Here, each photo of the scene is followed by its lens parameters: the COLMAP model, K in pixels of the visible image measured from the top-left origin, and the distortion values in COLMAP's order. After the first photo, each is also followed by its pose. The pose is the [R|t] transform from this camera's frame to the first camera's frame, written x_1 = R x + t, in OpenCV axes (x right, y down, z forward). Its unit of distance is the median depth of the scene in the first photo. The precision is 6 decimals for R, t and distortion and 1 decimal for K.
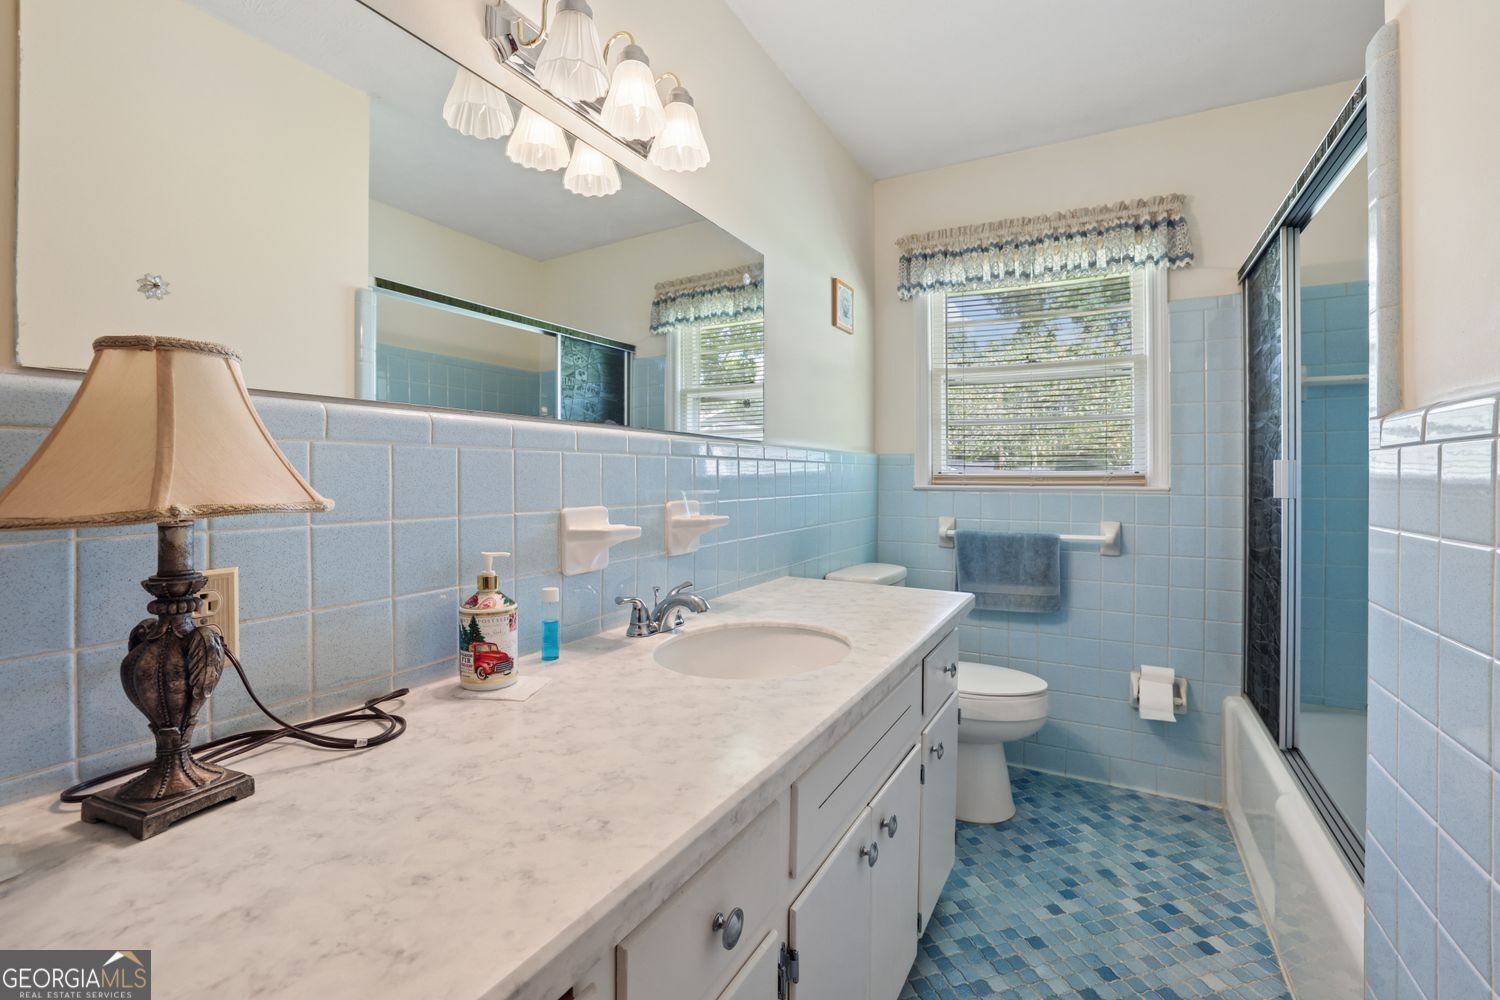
lens RADIAL K [[648.7, 0, 749.7], [0, 648.7, 490.9], [0, 0, 1]] dist [-0.046949, 0.018750]
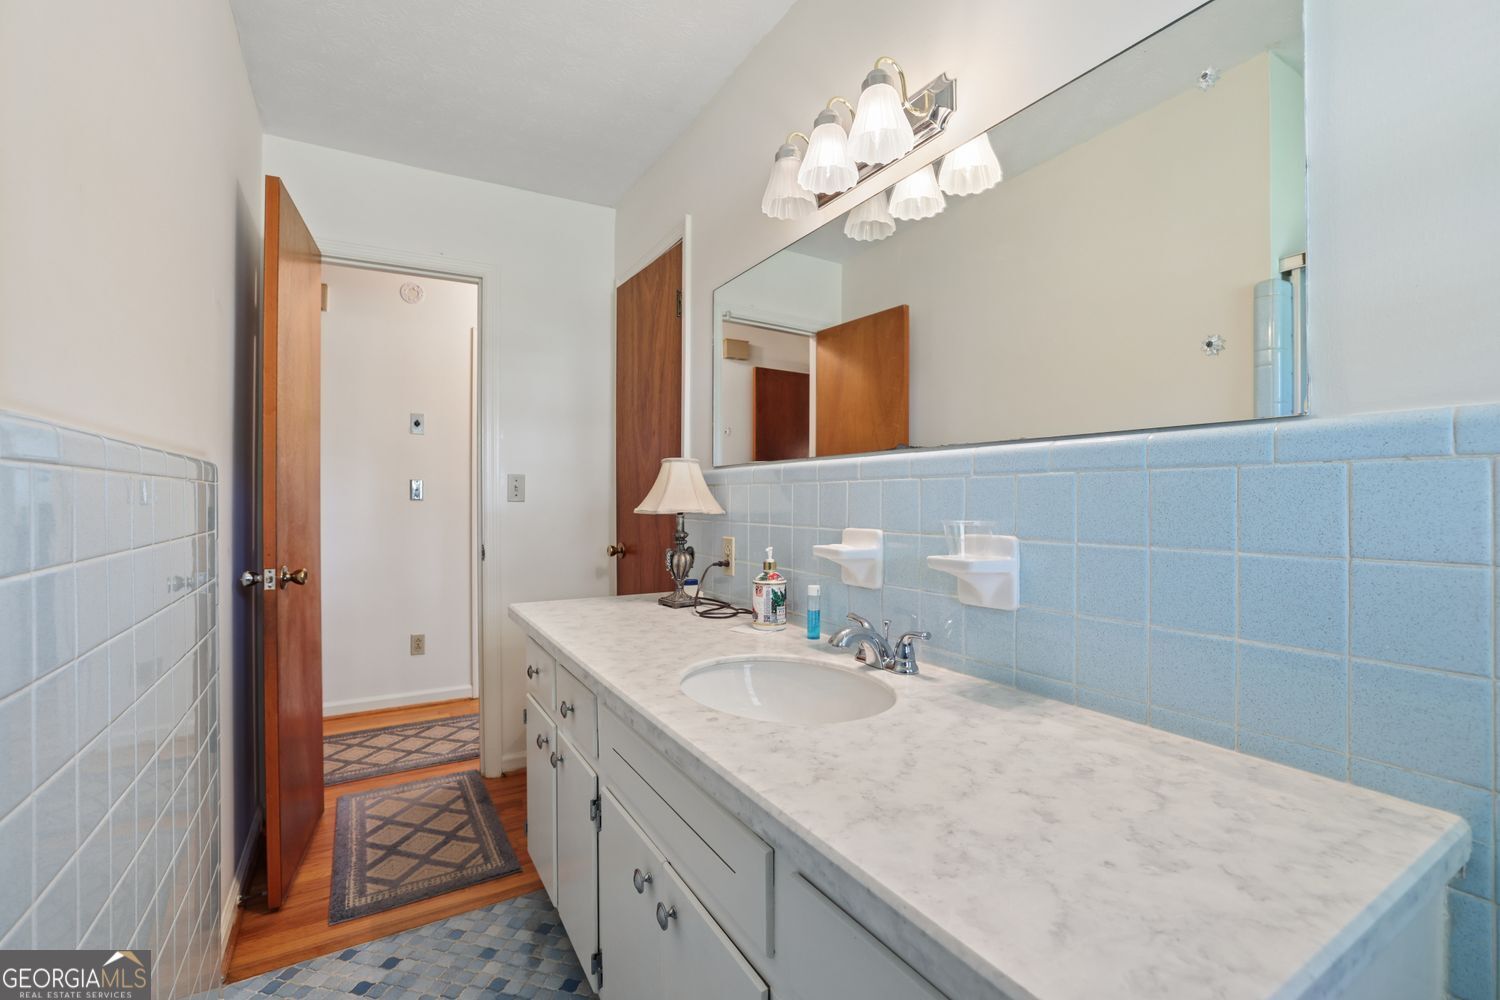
lens RADIAL K [[648.7, 0, 749.7], [0, 648.7, 490.9], [0, 0, 1]] dist [-0.046949, 0.018750]
pose [[-0.503294, -0.007986, -0.864078, 0.874947], [-0.013892, 0.999903, -0.001149, -0.038465], [0.864003, 0.011426, -0.503356, 1.481023]]
